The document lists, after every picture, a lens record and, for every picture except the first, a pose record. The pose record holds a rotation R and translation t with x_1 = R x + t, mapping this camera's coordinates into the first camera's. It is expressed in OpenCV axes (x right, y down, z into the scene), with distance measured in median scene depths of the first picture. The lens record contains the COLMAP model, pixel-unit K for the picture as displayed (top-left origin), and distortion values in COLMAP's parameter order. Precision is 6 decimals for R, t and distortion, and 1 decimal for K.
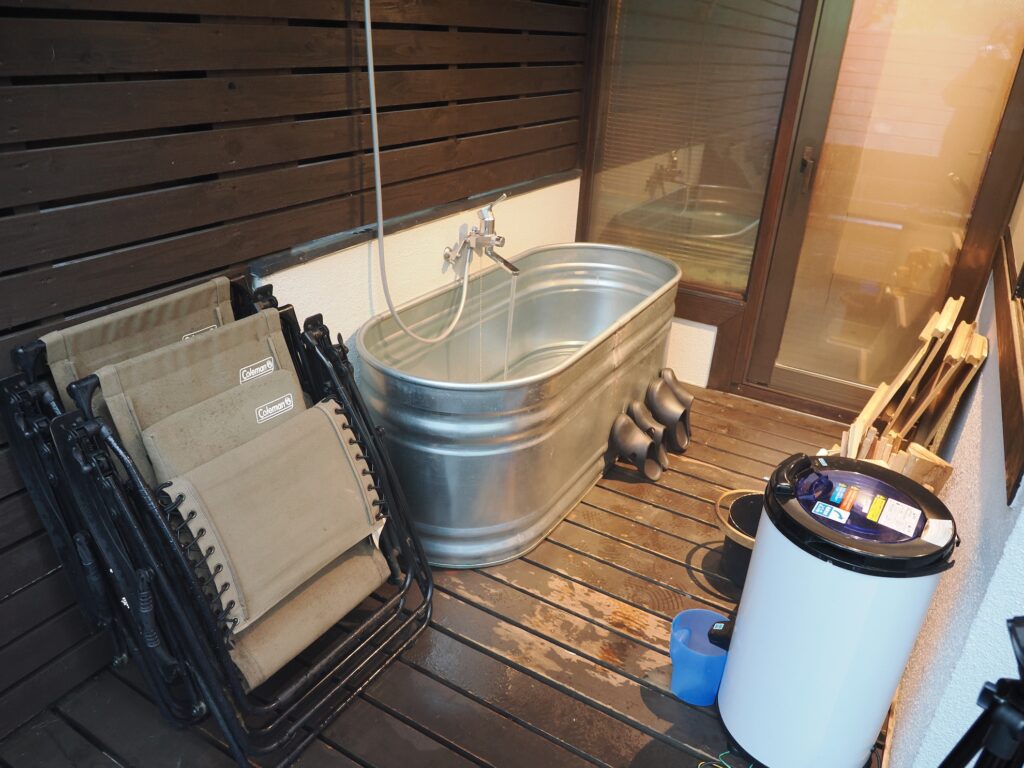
lens RADIAL K [[737.7, 0, 512.0], [0, 737.7, 384.0], [0, 0, 1]] dist [-0.008827, -0.000864]
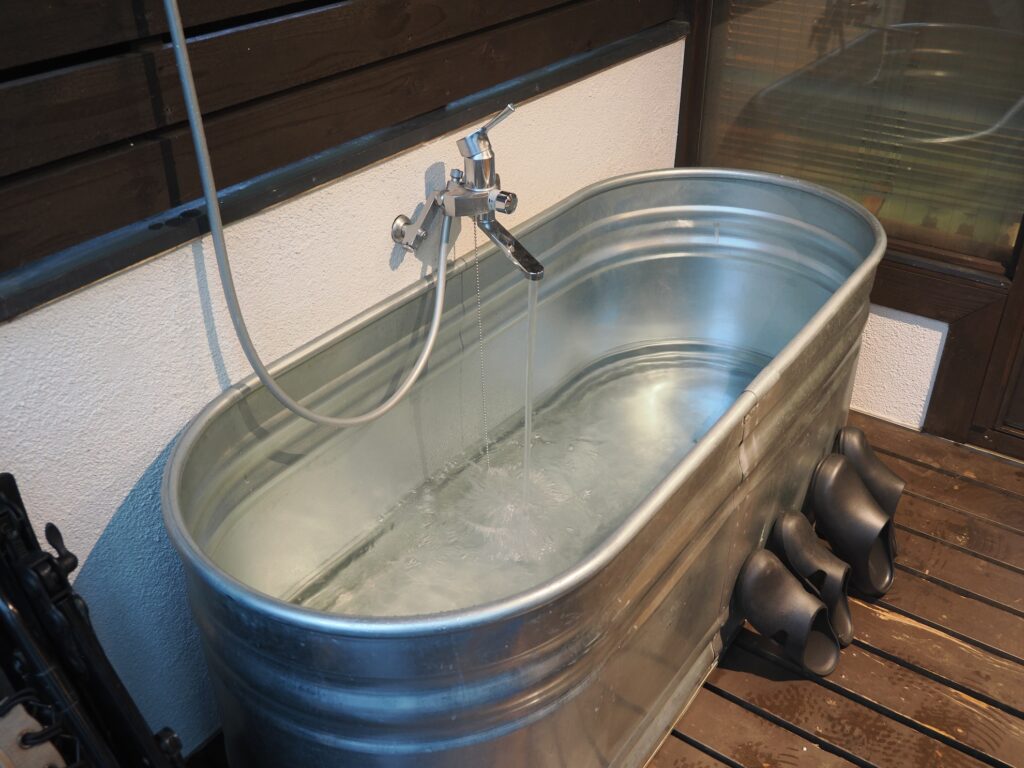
lens RADIAL K [[963.7, 0, 512.0], [0, 963.7, 384.0], [0, 0, 1]] dist [0.009308, -0.010123]
pose [[0.994371, -0.002606, -0.105926, 0.053298], [0.013799, 0.994369, 0.105070, -0.137664], [0.105056, -0.105940, 0.988807, 0.354628]]
